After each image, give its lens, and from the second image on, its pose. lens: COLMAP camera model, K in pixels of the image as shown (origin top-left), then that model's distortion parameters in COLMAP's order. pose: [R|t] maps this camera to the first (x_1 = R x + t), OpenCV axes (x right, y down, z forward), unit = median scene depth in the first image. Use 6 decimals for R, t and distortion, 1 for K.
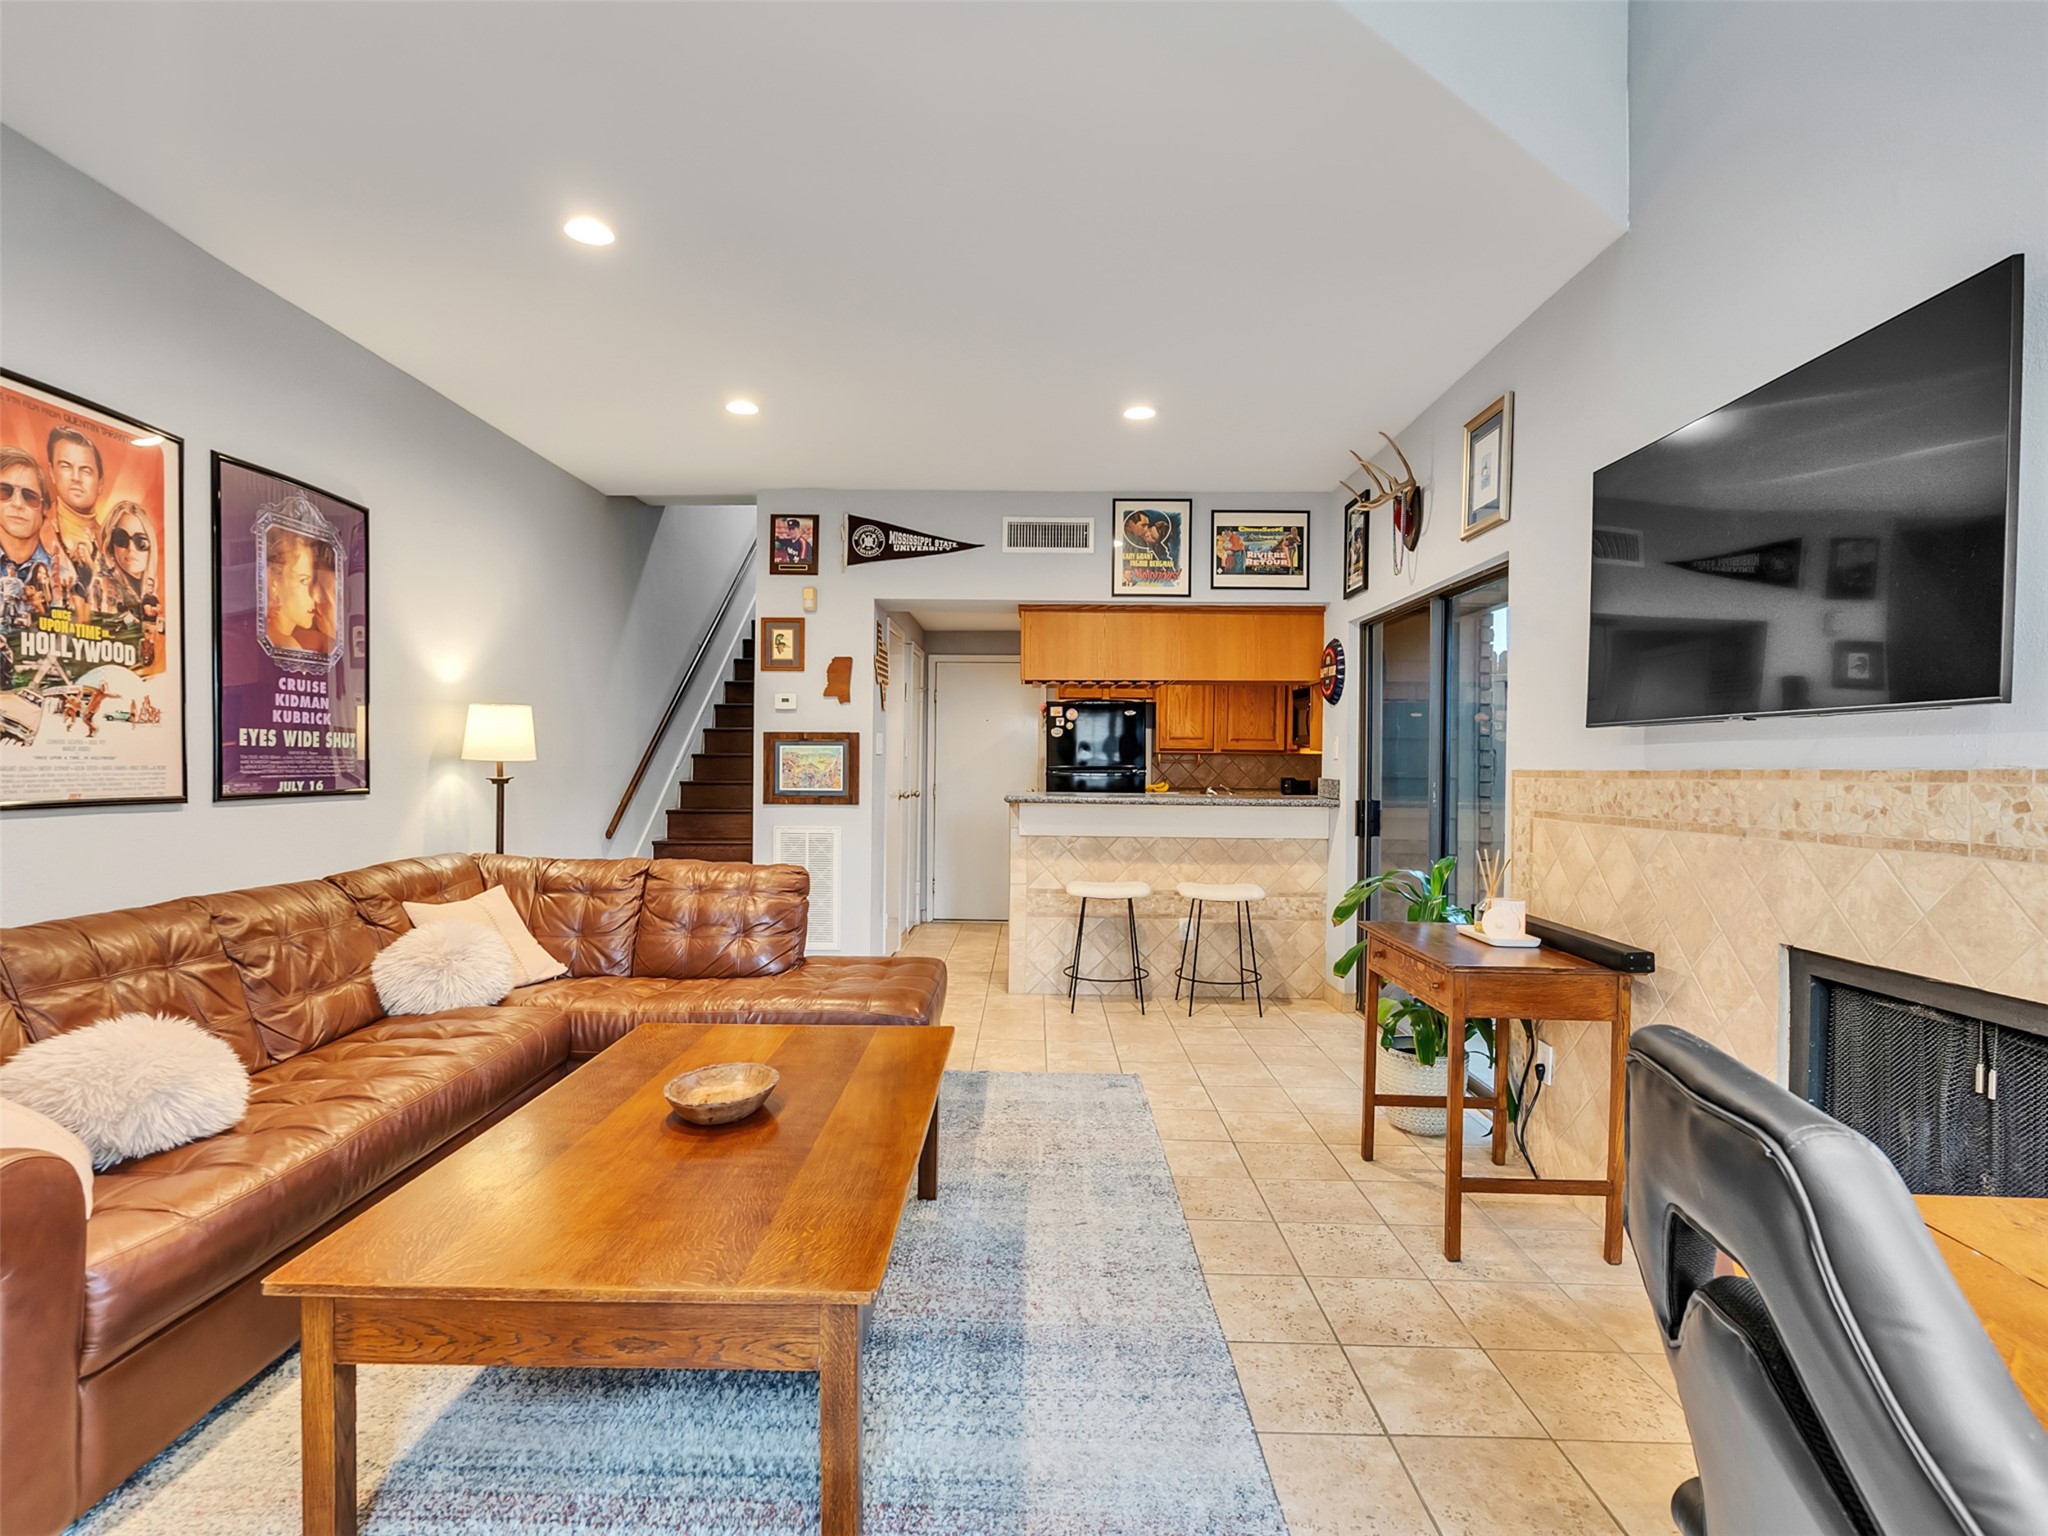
lens RADIAL K [[1046.6, 0, 1008.1], [0, 1046.6, 768.8], [0, 0, 1]] dist [-0.006673, 0.004859]
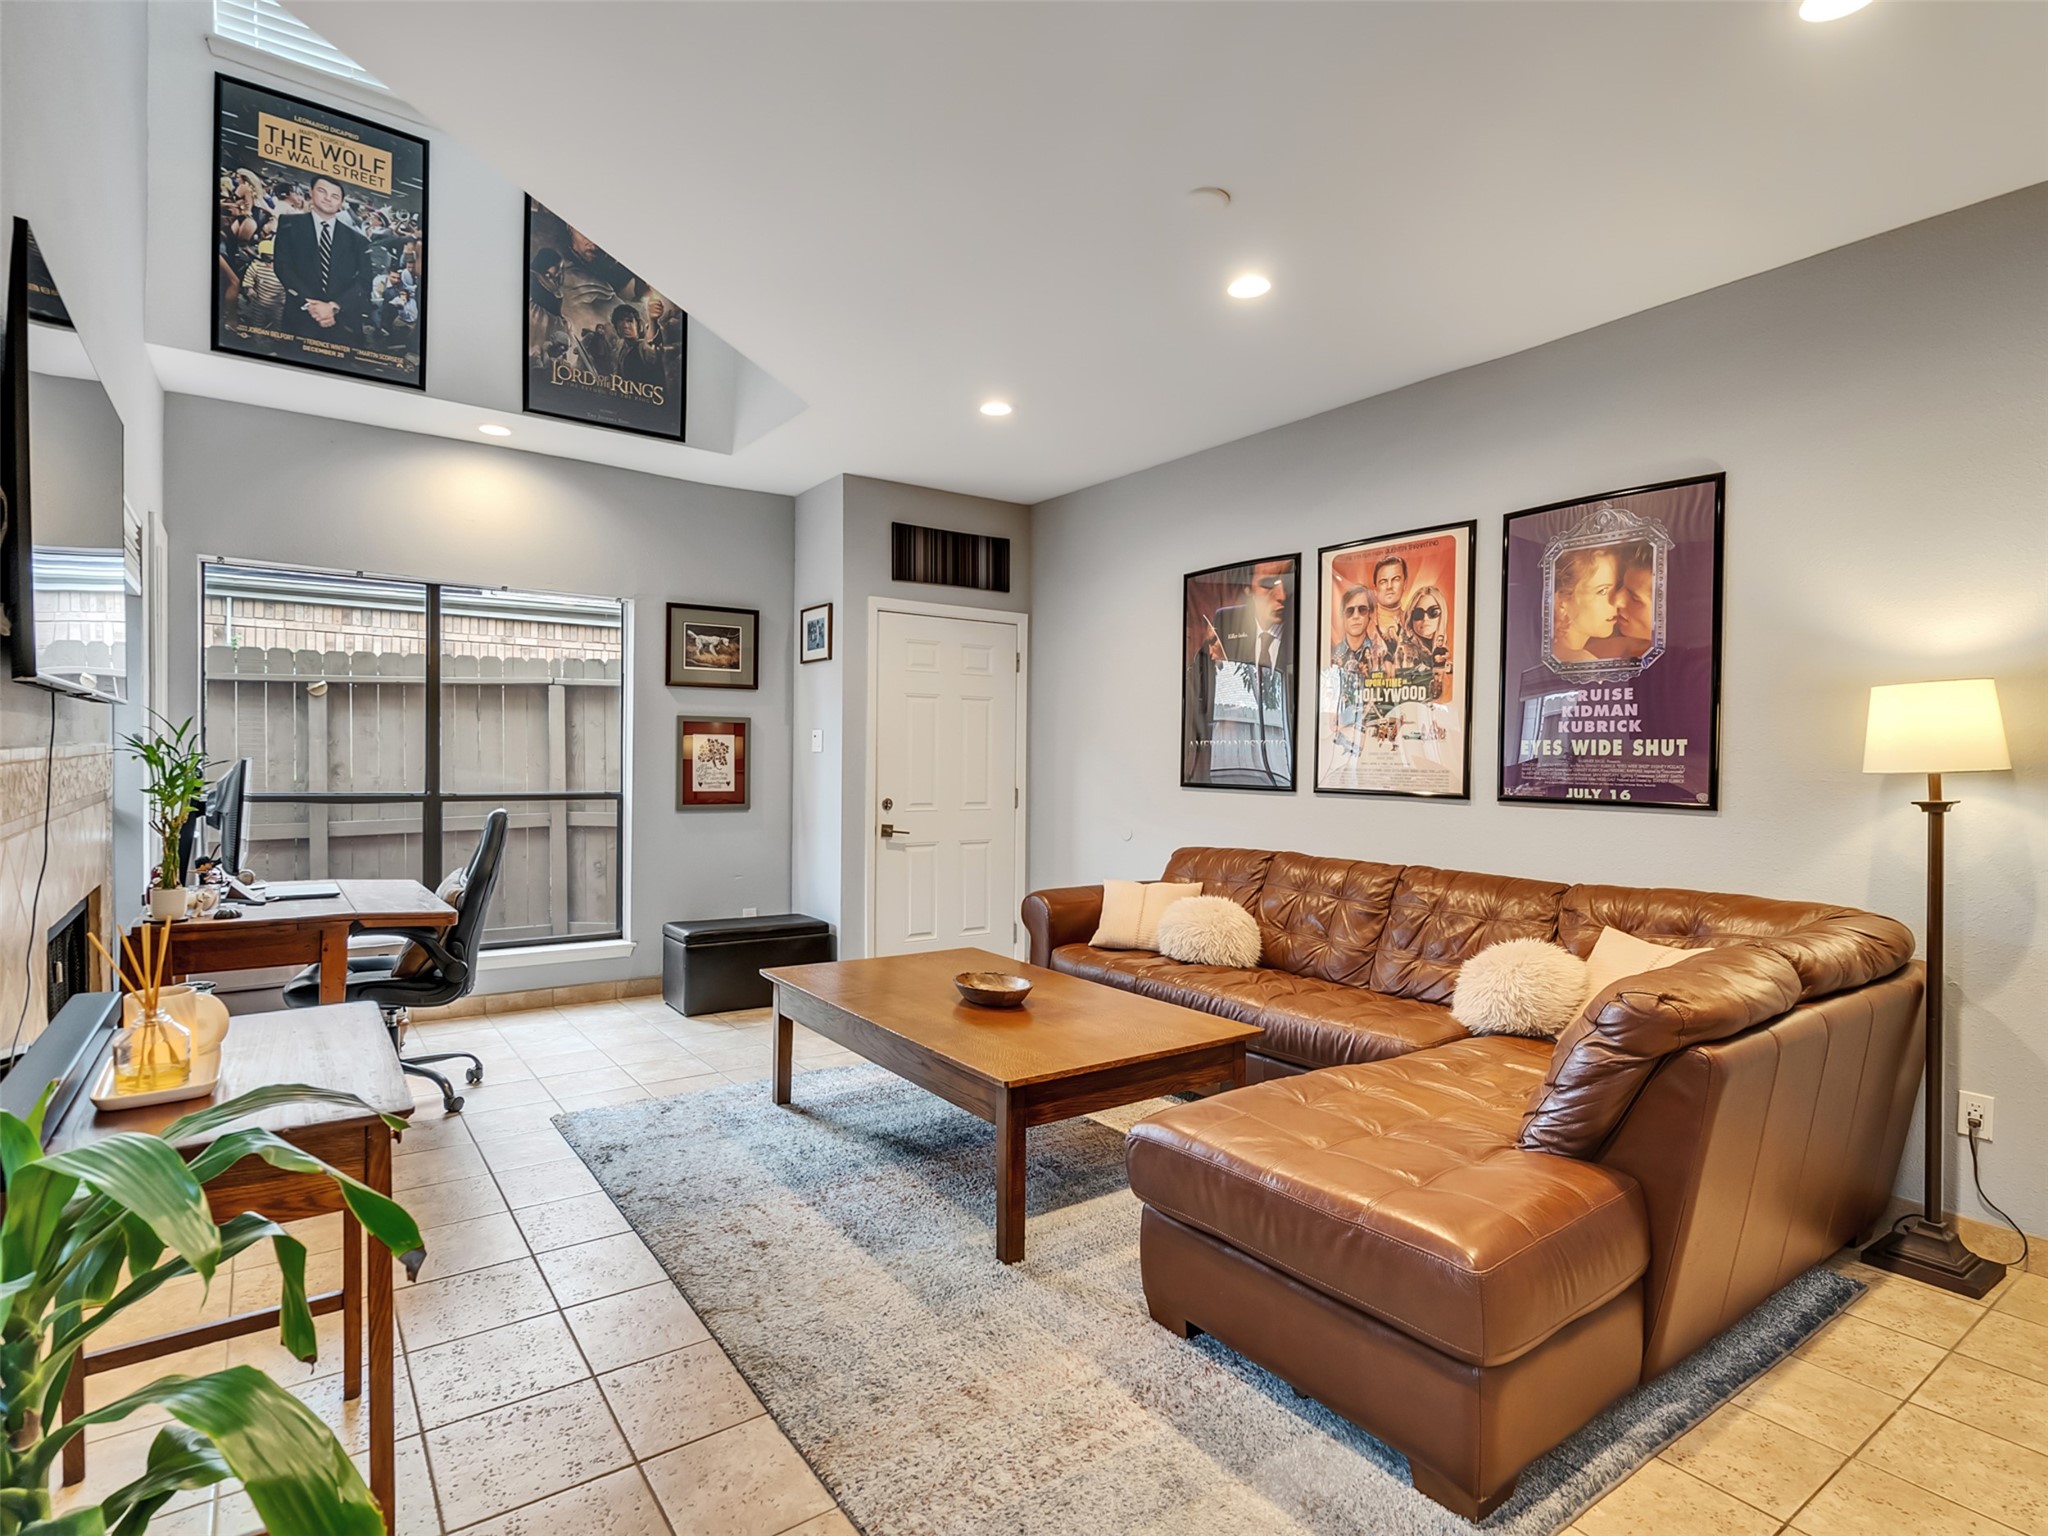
lens RADIAL K [[1046.6, 0, 1007.2], [0, 1046.6, 768.8], [0, 0, 1]] dist [-0.006673, 0.004859]
pose [[-0.802443, -0.010490, -0.596636, 0.331332], [-0.022832, 0.999653, 0.013131, -0.007005], [0.596291, 0.024159, -0.802404, 1.252133]]
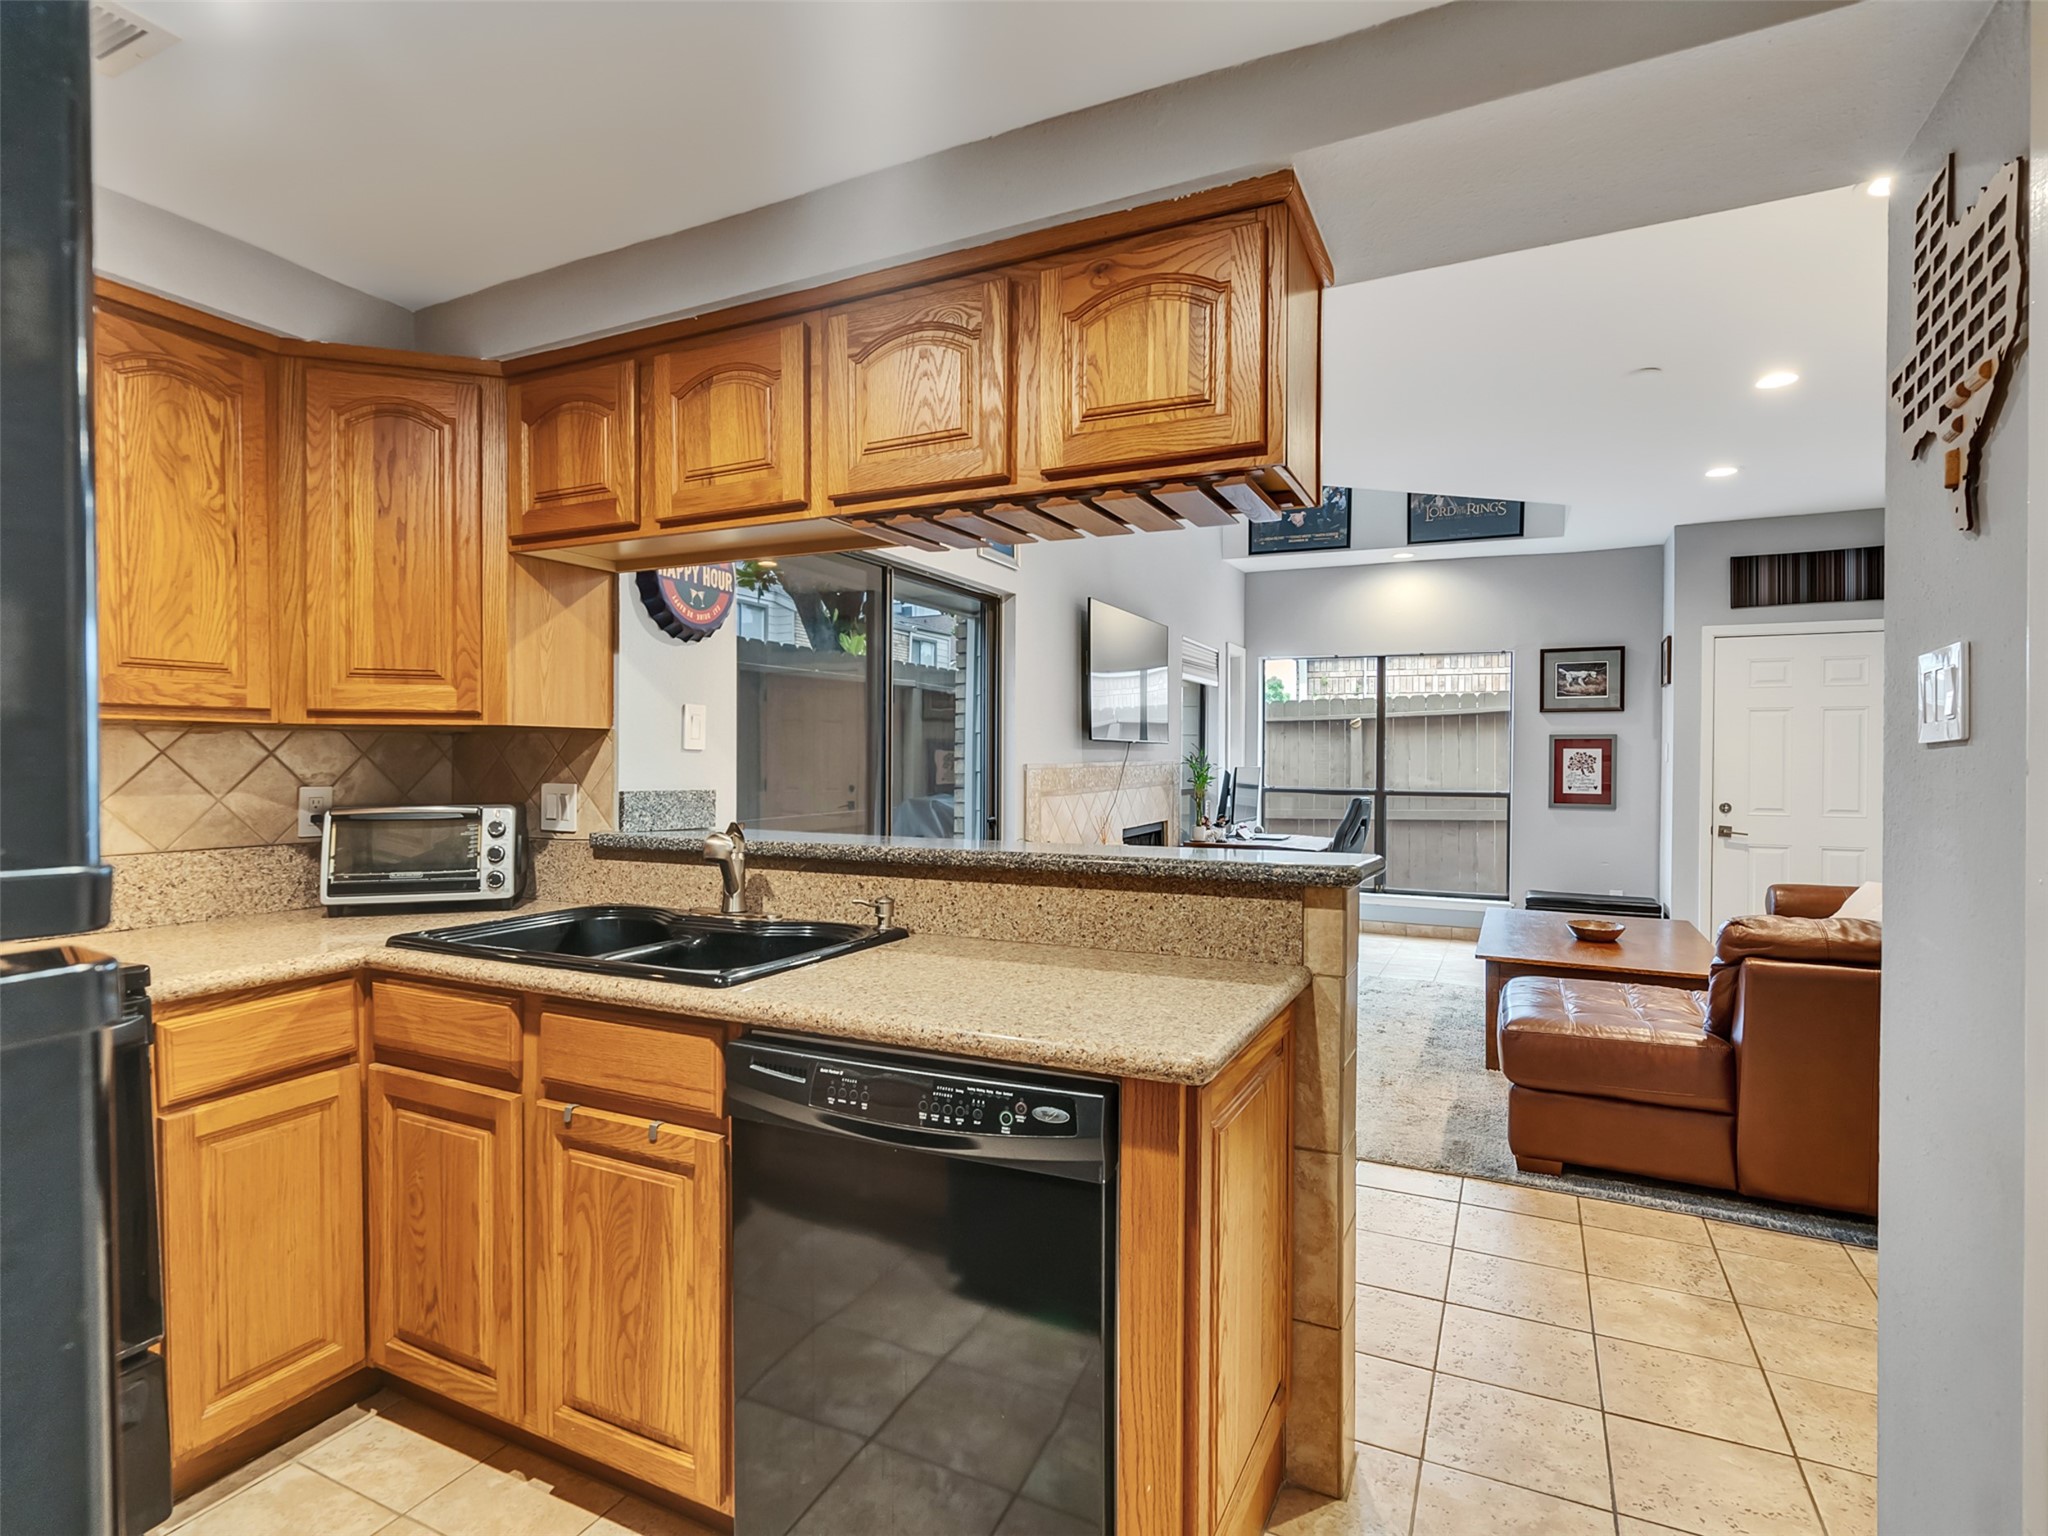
lens RADIAL K [[1046.6, 0, 1007.8], [0, 1046.6, 770.4], [0, 0, 1]] dist [-0.006673, 0.004859]
pose [[-0.907298, -0.017447, 0.420127, -0.051185], [-0.009679, 0.999741, 0.020614, -0.015878], [-0.420377, 0.014637, -0.907231, 1.907276]]
